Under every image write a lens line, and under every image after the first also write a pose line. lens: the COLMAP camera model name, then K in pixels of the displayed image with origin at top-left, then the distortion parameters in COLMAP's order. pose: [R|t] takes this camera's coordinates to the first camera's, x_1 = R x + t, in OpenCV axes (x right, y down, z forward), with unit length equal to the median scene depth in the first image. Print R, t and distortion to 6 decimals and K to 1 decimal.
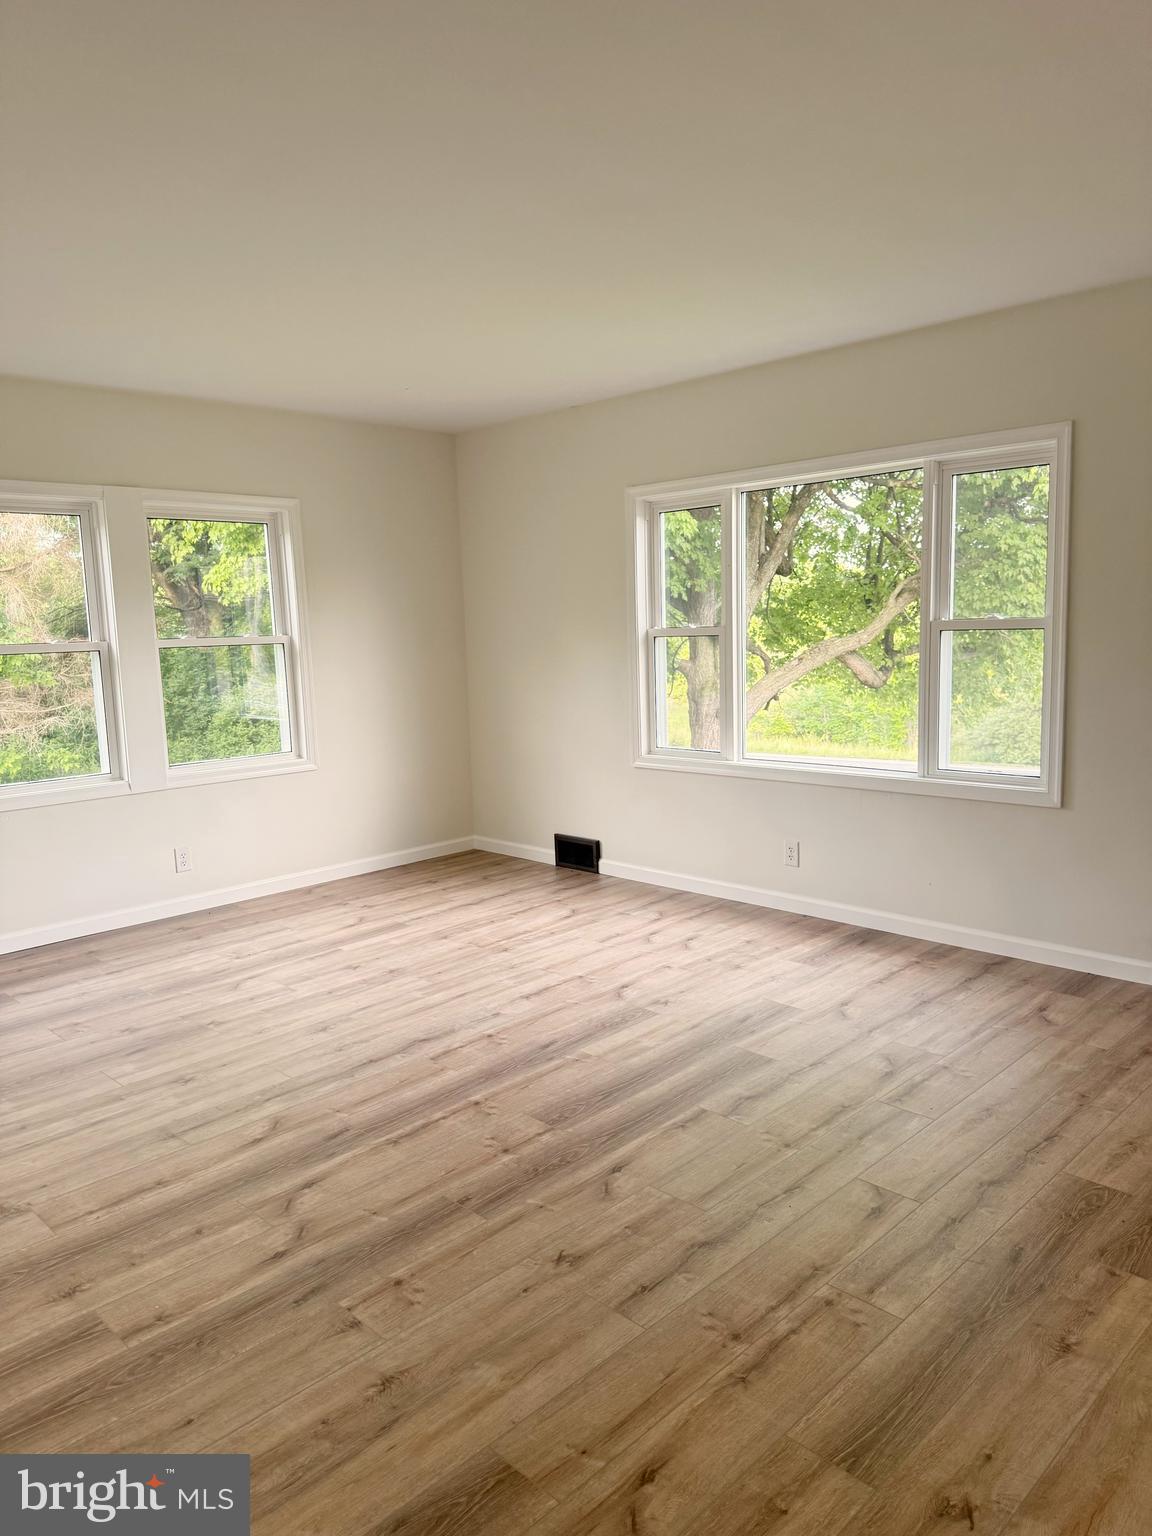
lens RADIAL K [[1070.7, 0, 576.0], [0, 1070.7, 768.0], [0, 0, 1]] dist [0.107634, -0.215908]
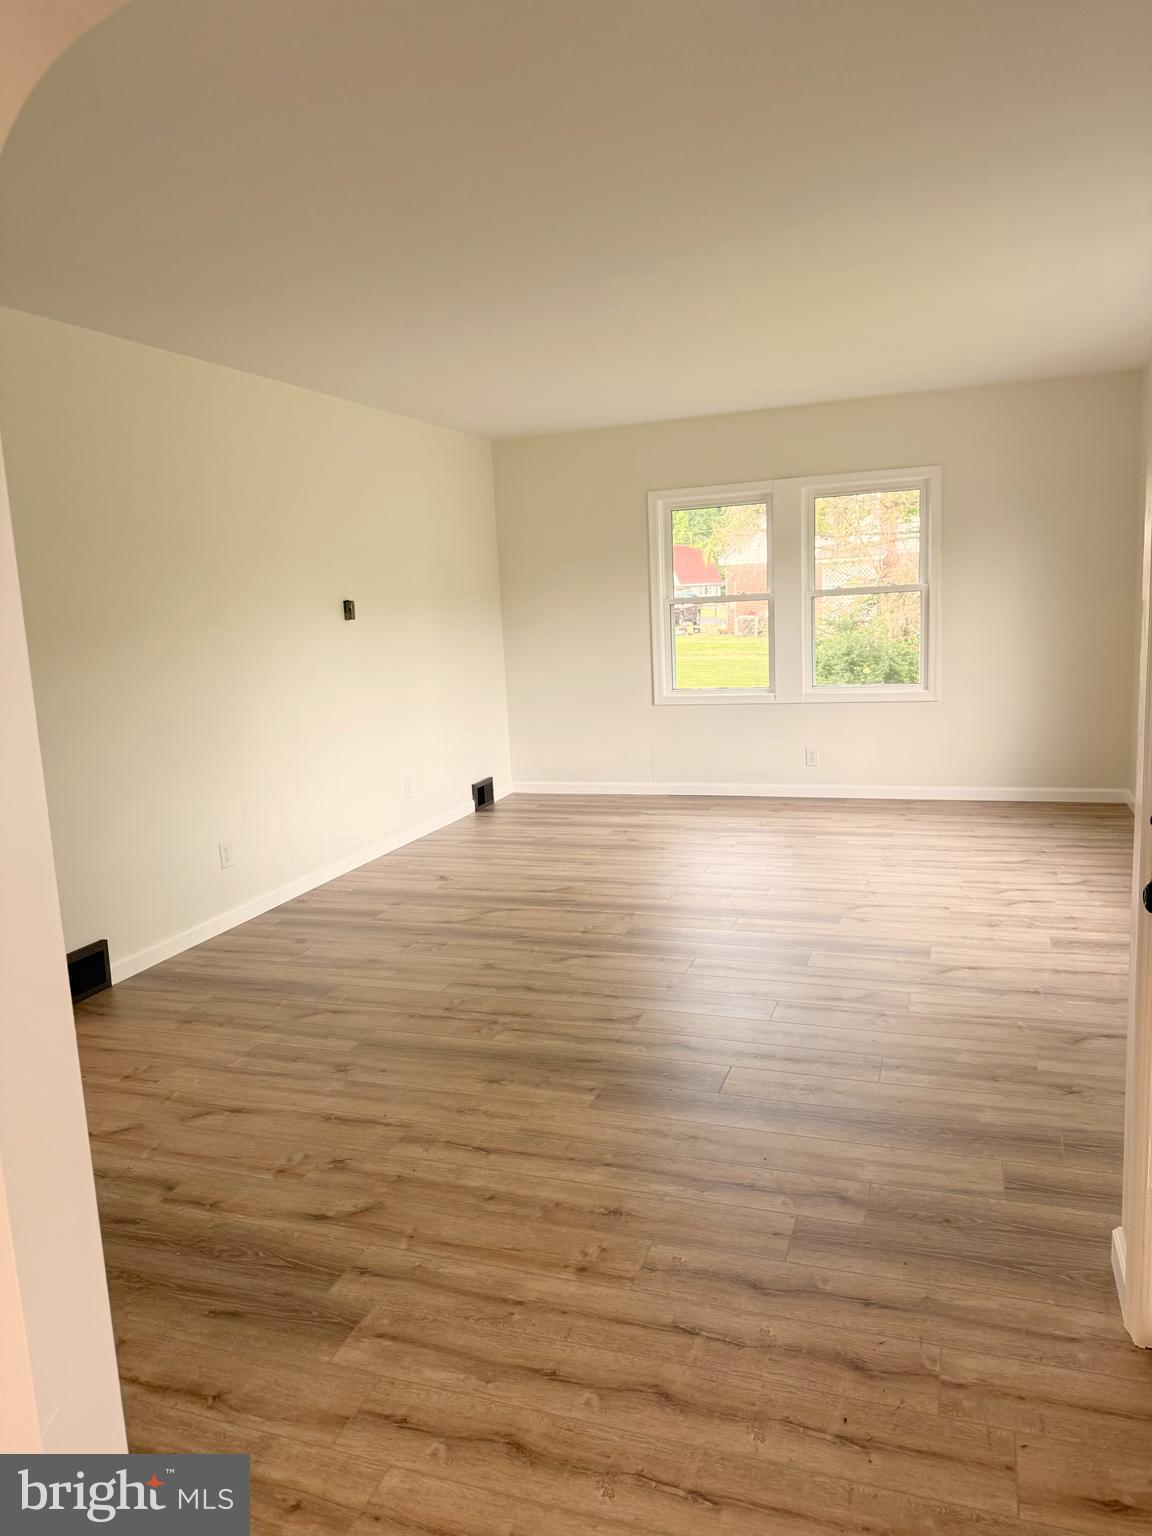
lens RADIAL K [[1070.7, 0, 576.0], [0, 1070.7, 768.0], [0, 0, 1]] dist [0.107634, -0.215908]
pose [[0.422650, 0.152299, -0.893405, 0.968731], [-0.091240, 0.987921, 0.125248, -0.057878], [0.901689, 0.028578, 0.431440, 0.230890]]
